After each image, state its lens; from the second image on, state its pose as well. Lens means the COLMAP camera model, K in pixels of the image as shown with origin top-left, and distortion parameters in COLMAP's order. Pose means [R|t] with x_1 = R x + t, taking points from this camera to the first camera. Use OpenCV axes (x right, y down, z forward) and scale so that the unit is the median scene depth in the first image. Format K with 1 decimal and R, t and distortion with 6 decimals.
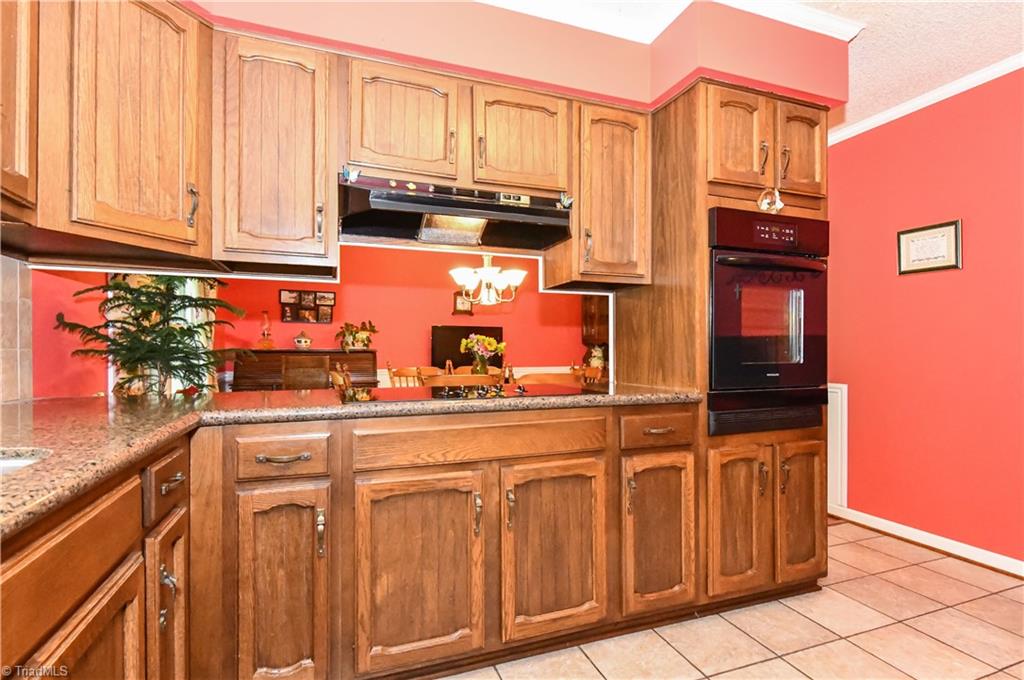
lens RADIAL K [[496.6, 0, 509.0], [0, 496.6, 348.2], [0, 0, 1]] dist [0.005407, -0.006401]
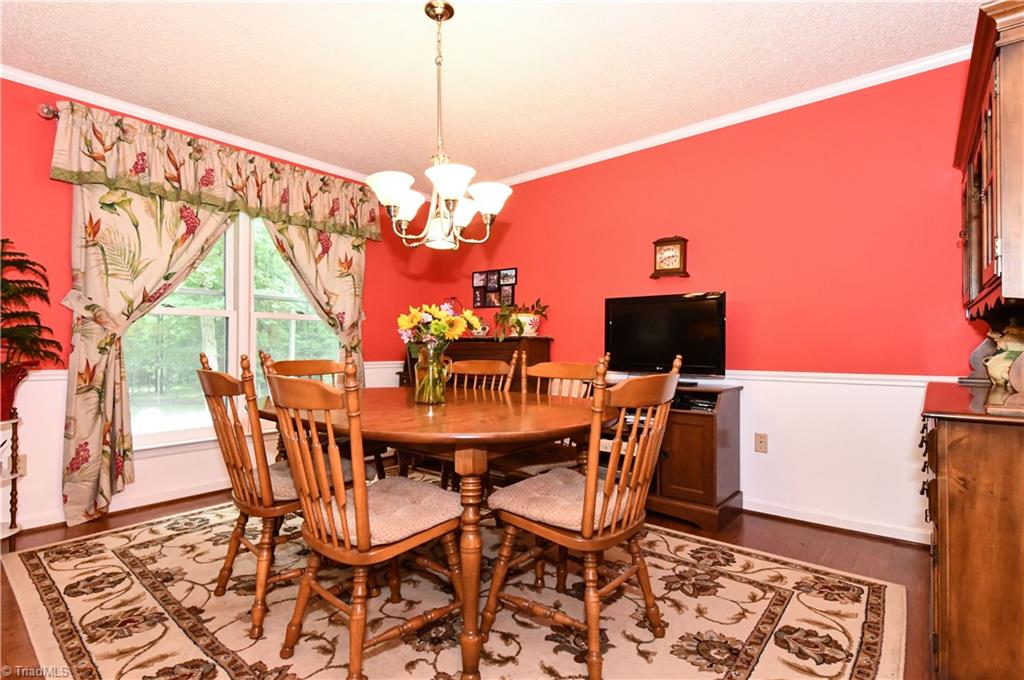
lens RADIAL K [[496.6, 0, 518.5], [0, 496.6, 341.4], [0, 0, 1]] dist [0.005407, -0.006401]
pose [[0.506231, -0.010874, -0.862329, 0.361606], [-0.002658, 0.999896, -0.014169, 0.020536], [0.862394, 0.009465, 0.506150, 0.599485]]
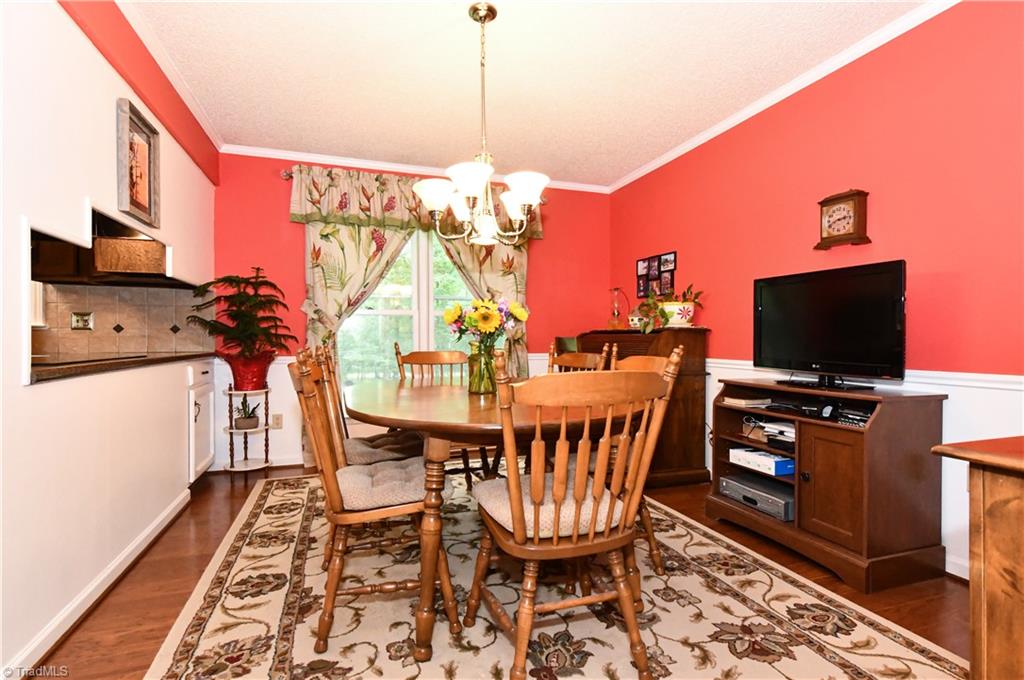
lens RADIAL K [[496.6, 0, 512.8], [0, 496.6, 341.5], [0, 0, 1]] dist [0.005407, -0.006401]
pose [[-0.020777, 0.001473, -0.999783, 0.401155], [-0.000371, 0.999999, 0.001481, 0.020785], [0.999784, 0.000401, -0.020777, 0.785978]]
